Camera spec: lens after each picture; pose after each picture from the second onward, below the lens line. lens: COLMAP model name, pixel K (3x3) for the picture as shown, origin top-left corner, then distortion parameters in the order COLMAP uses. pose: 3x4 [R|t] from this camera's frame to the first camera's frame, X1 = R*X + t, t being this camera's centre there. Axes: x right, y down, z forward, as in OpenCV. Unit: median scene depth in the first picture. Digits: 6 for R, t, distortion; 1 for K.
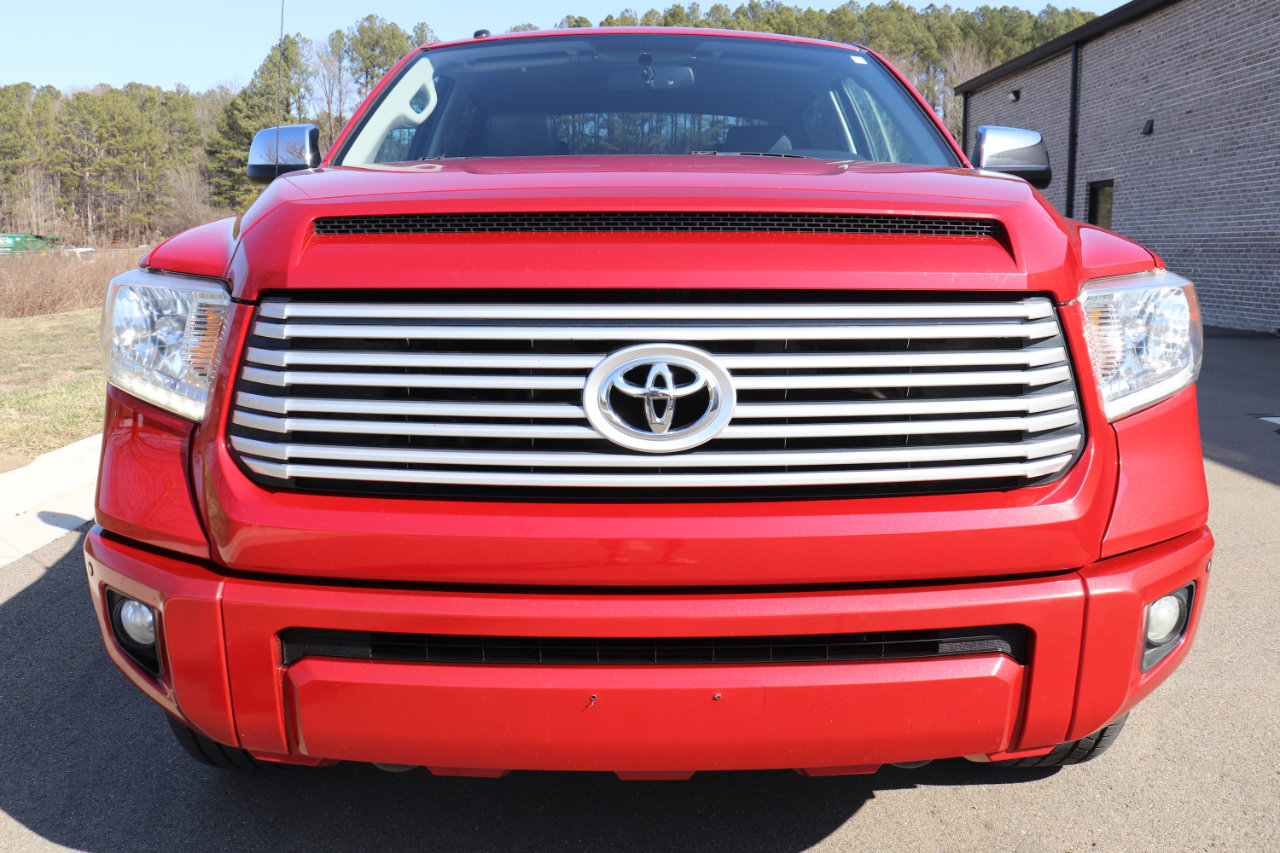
lens RADIAL K [[1035.4, 0, 642.0], [0, 1035.4, 422.4], [0, 0, 1]] dist [-0.179080, 0.158110]
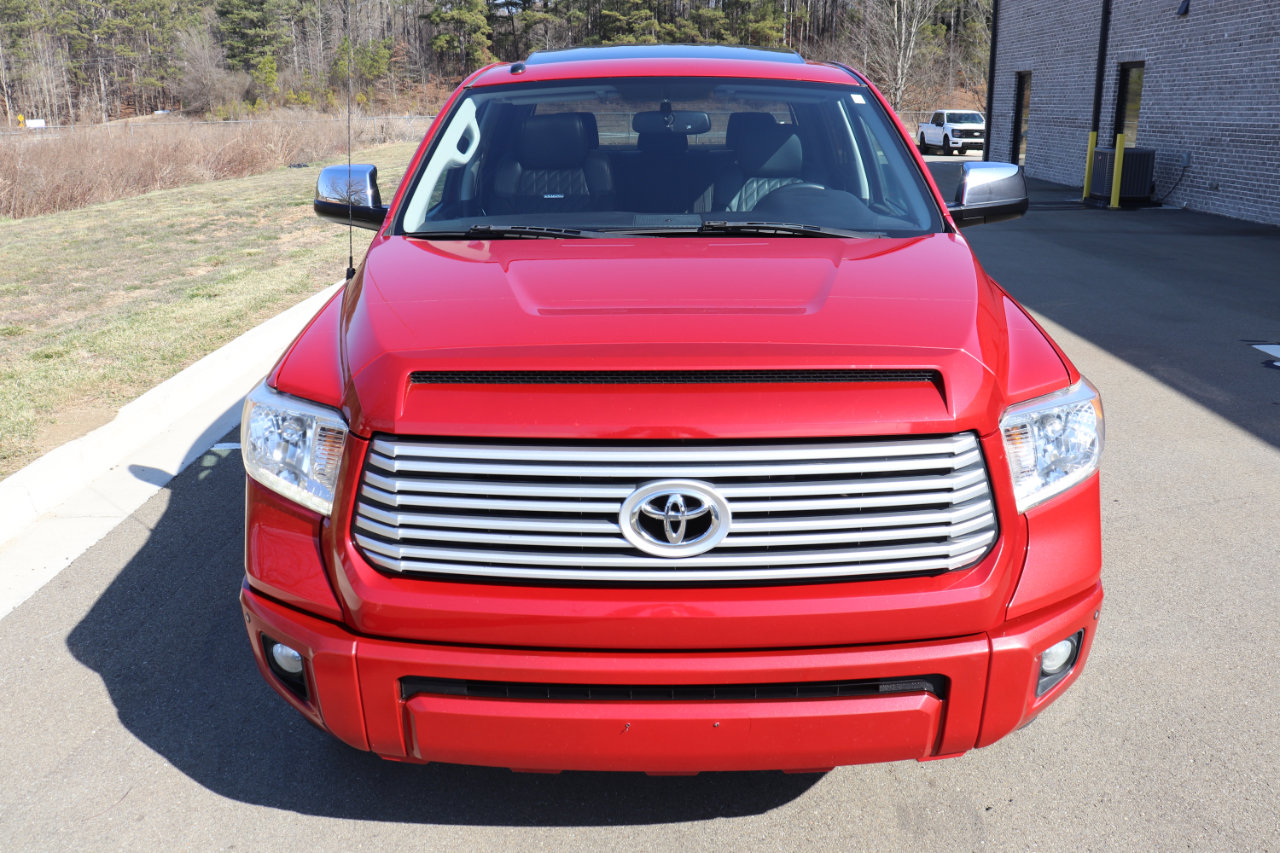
lens RADIAL K [[1035.4, 0, 642.0], [0, 1035.4, 422.4], [0, 0, 1]] dist [-0.179080, 0.158110]
pose [[0.999708, -0.002556, -0.024017, 0.005736], [0.005748, 0.990995, 0.133775, -0.297541], [0.023459, -0.133874, 0.990721, -0.297390]]
